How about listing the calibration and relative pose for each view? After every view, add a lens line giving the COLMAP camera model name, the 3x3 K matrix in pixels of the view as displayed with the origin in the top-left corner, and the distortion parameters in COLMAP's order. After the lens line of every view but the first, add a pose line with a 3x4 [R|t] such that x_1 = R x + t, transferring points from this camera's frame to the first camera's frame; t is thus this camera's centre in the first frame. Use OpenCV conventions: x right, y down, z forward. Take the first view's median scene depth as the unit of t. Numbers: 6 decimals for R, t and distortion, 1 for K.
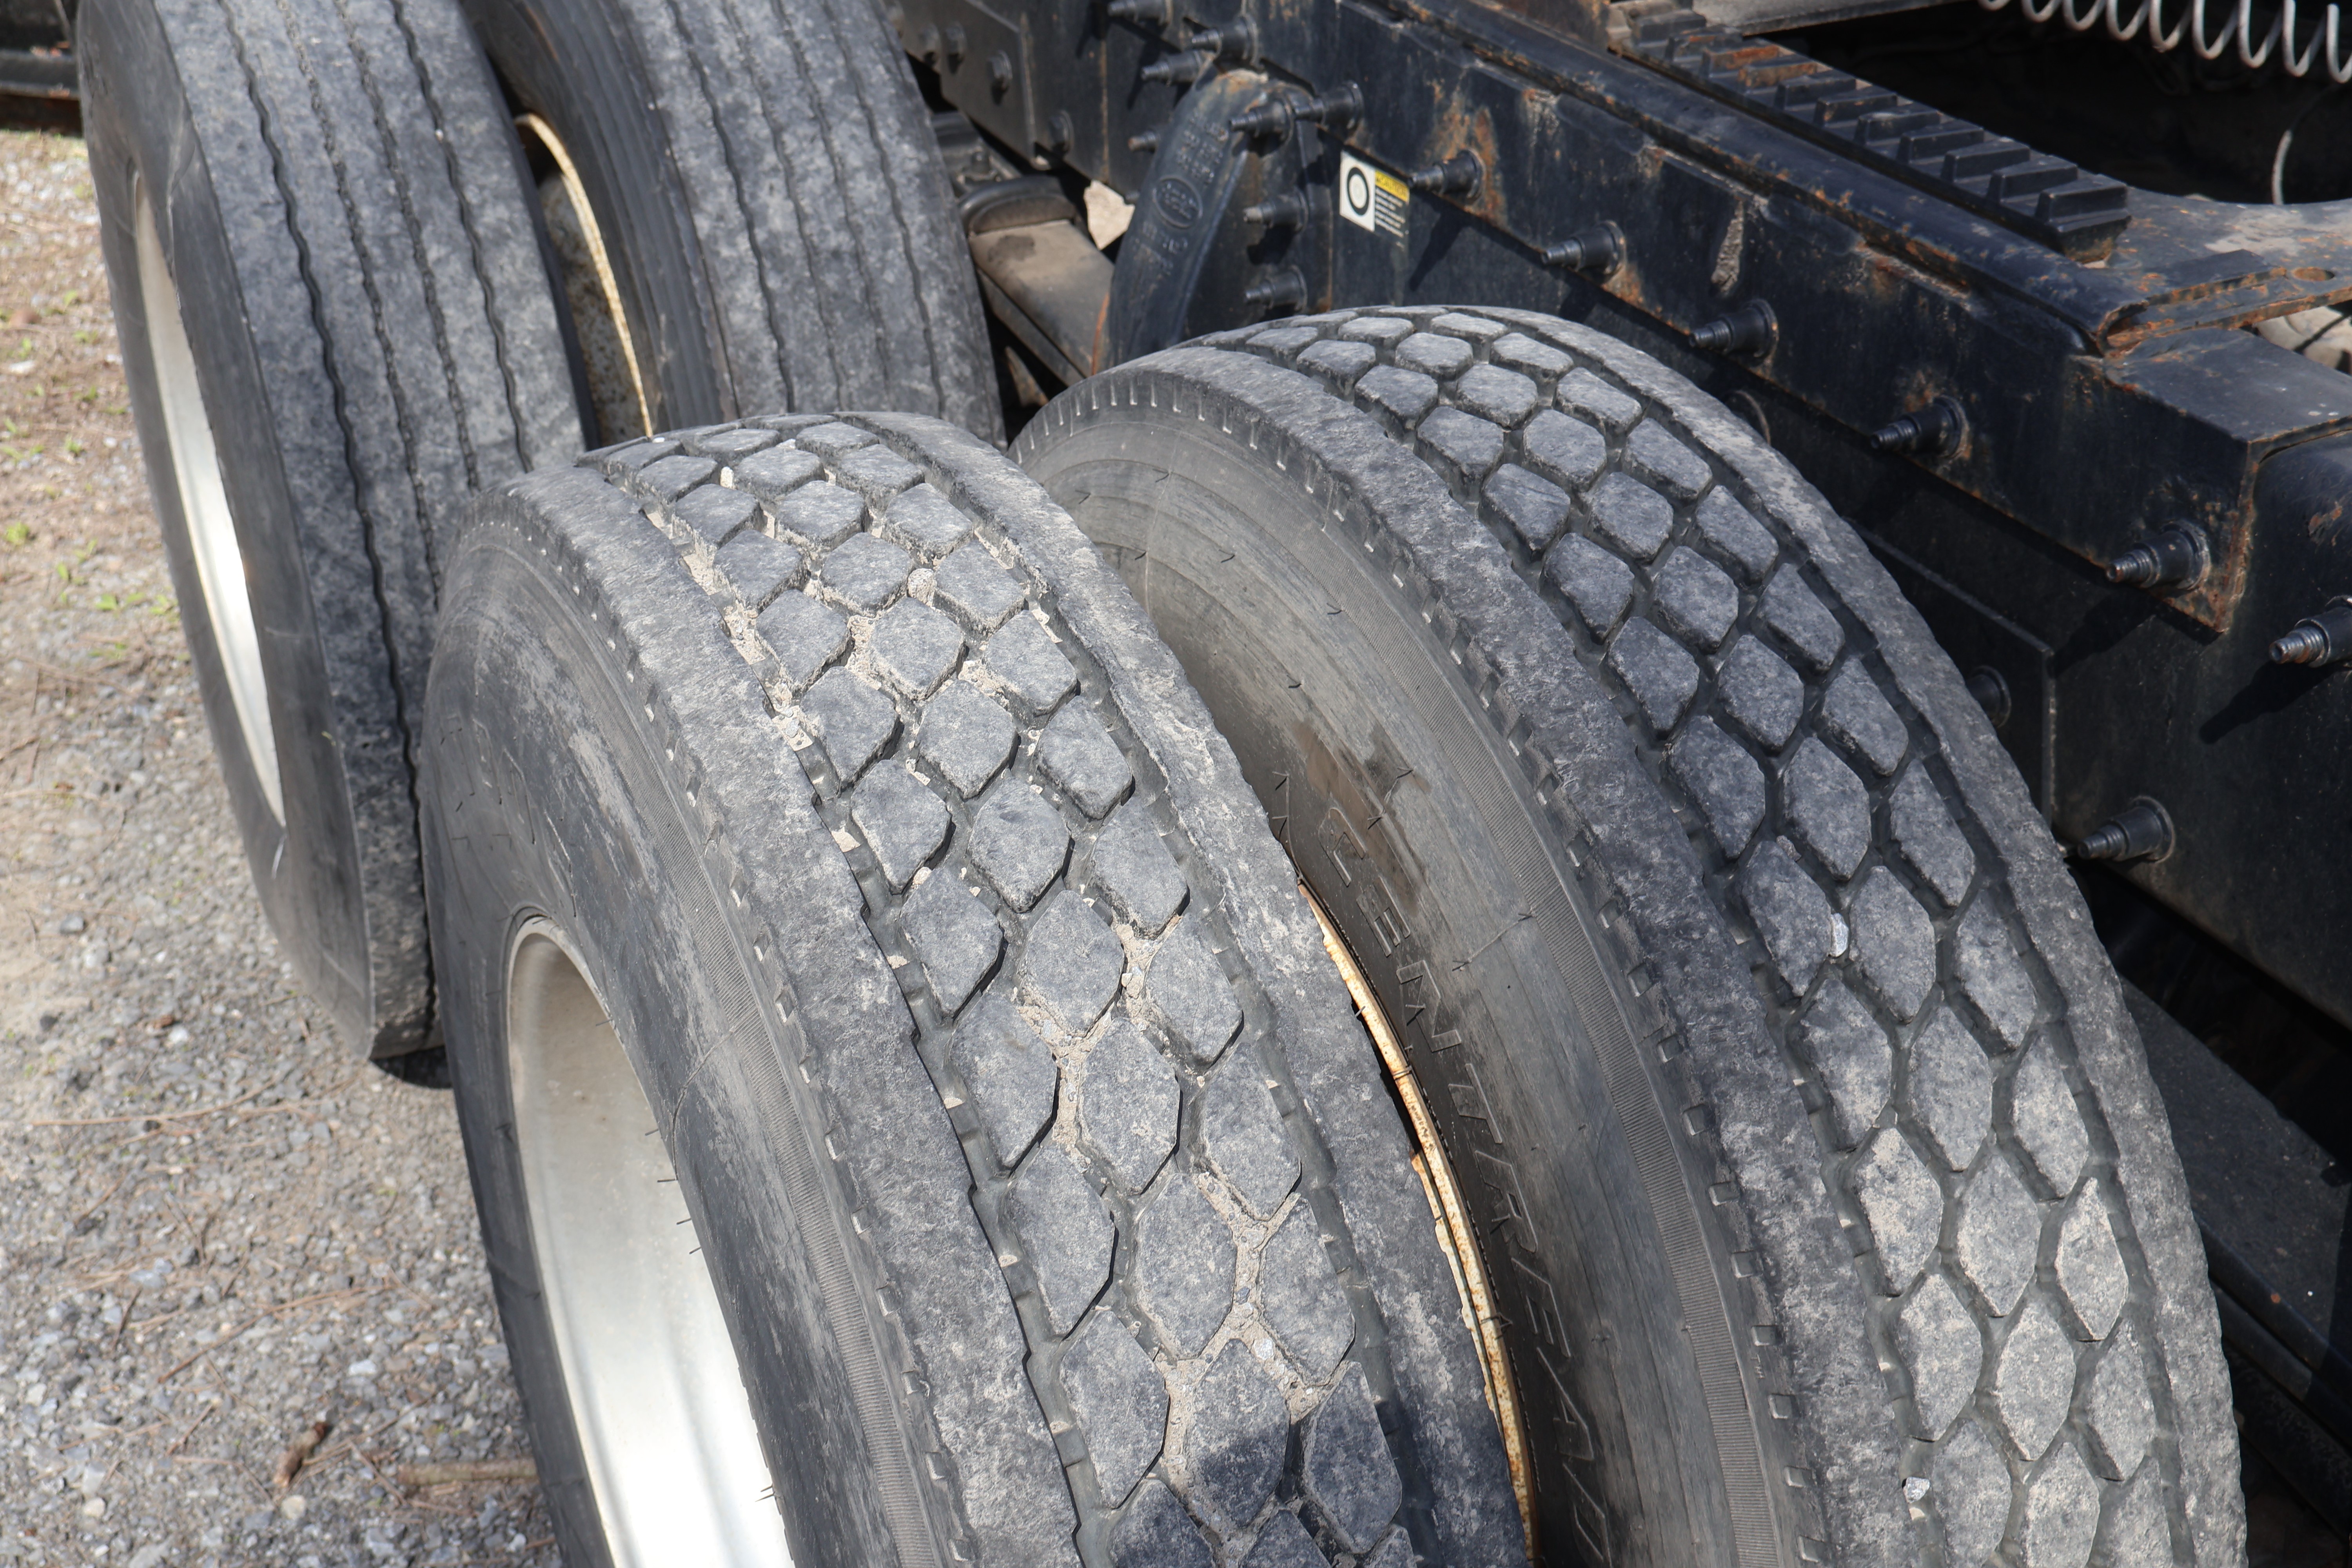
lens RADIAL K [[2953.1, 0, 1185.4], [0, 2953.1, 779.9], [0, 0, 1]] dist [0.011313, 0.000000]
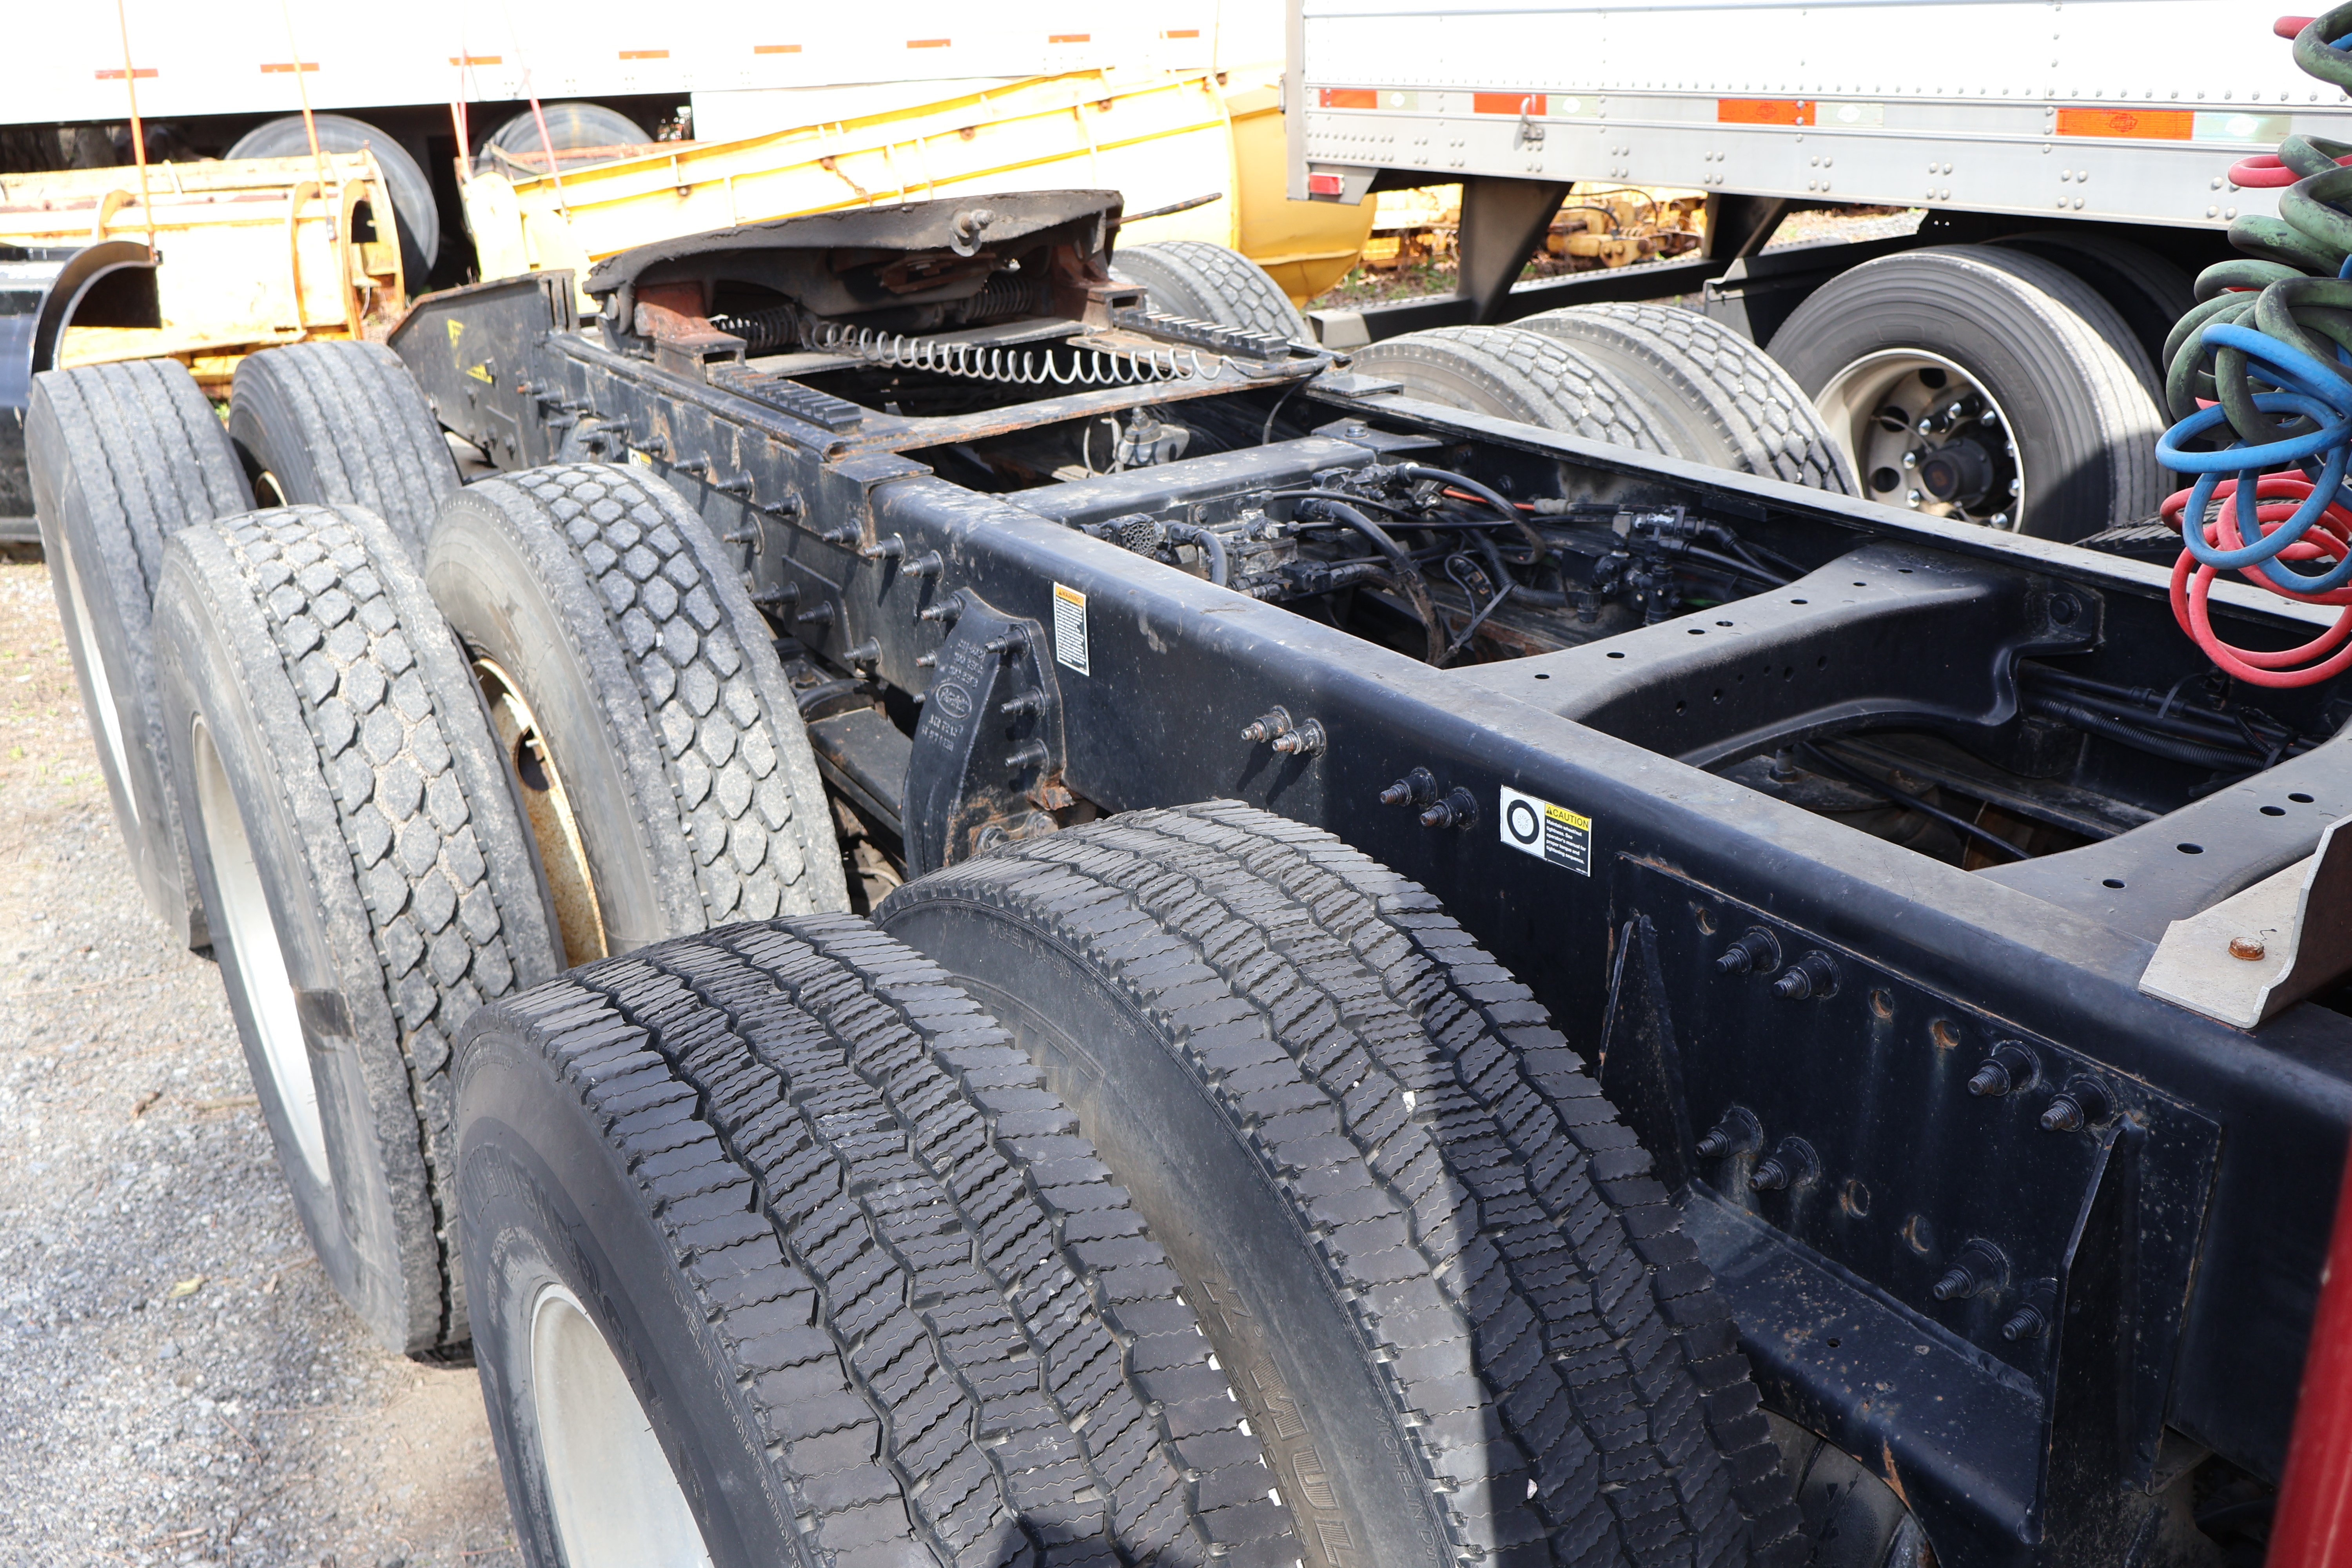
lens RADIAL K [[2014.8, 0, 1155.7], [0, 2014.8, 791.7], [0, 0, 1]] dist [0.011671, 0.008254]
pose [[0.990676, -0.068629, 0.117691, 0.249799], [0.082814, 0.989288, -0.120214, 0.254289], [-0.108180, 0.128840, 0.985747, -0.488315]]
